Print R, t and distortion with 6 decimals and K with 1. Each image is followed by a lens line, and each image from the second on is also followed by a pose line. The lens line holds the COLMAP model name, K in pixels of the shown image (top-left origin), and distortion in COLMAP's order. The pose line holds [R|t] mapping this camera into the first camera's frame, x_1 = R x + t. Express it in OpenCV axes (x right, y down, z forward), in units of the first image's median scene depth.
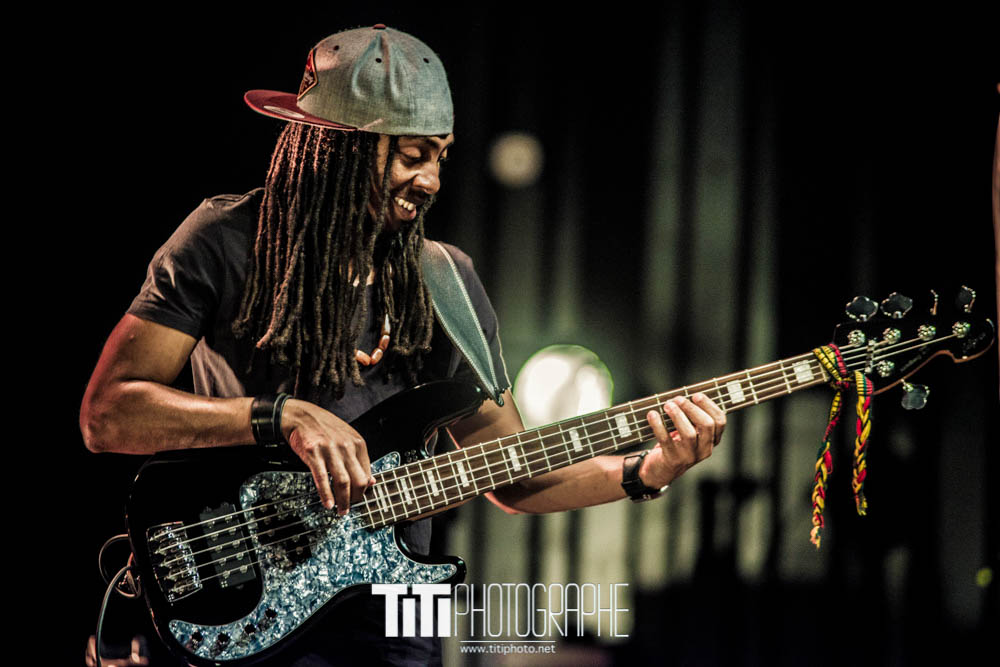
lens RADIAL K [[5771.9, 0, 500.1], [0, 5771.9, 333.5], [0, 0, 1]] dist [0.901838, 0.000000]
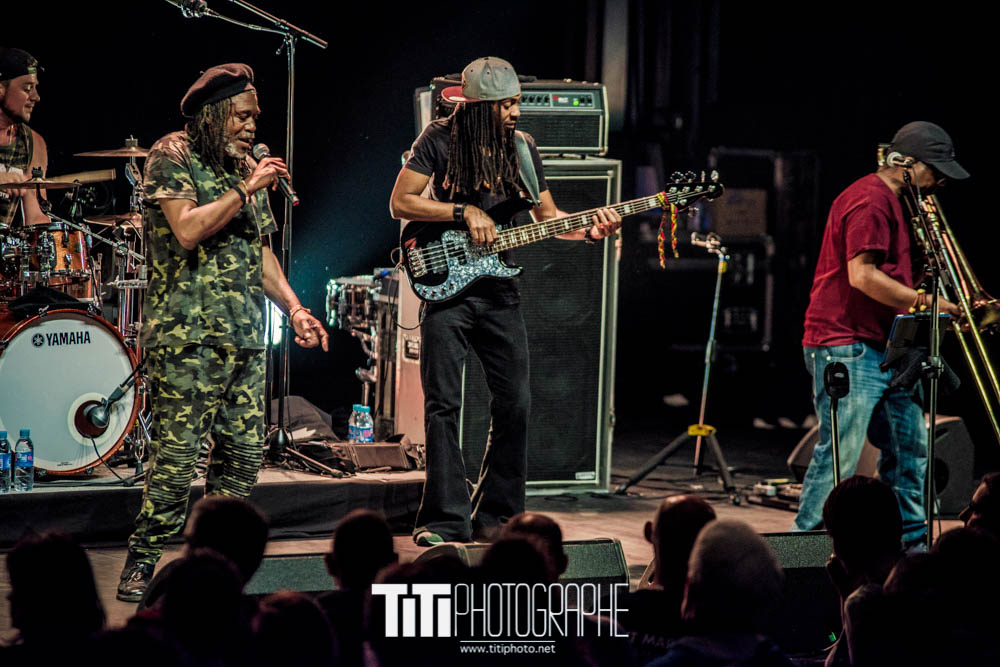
lens RADIAL K [[5771.9, 0, 500.4], [0, 5771.9, 333.5], [0, 0, 1]] dist [0.901838, 0.000000]
pose [[0.999148, 0.040272, 0.009061, -0.040291], [-0.040590, 0.998445, 0.038206, -0.032816], [-0.007509, -0.038541, 0.999229, -1.713045]]
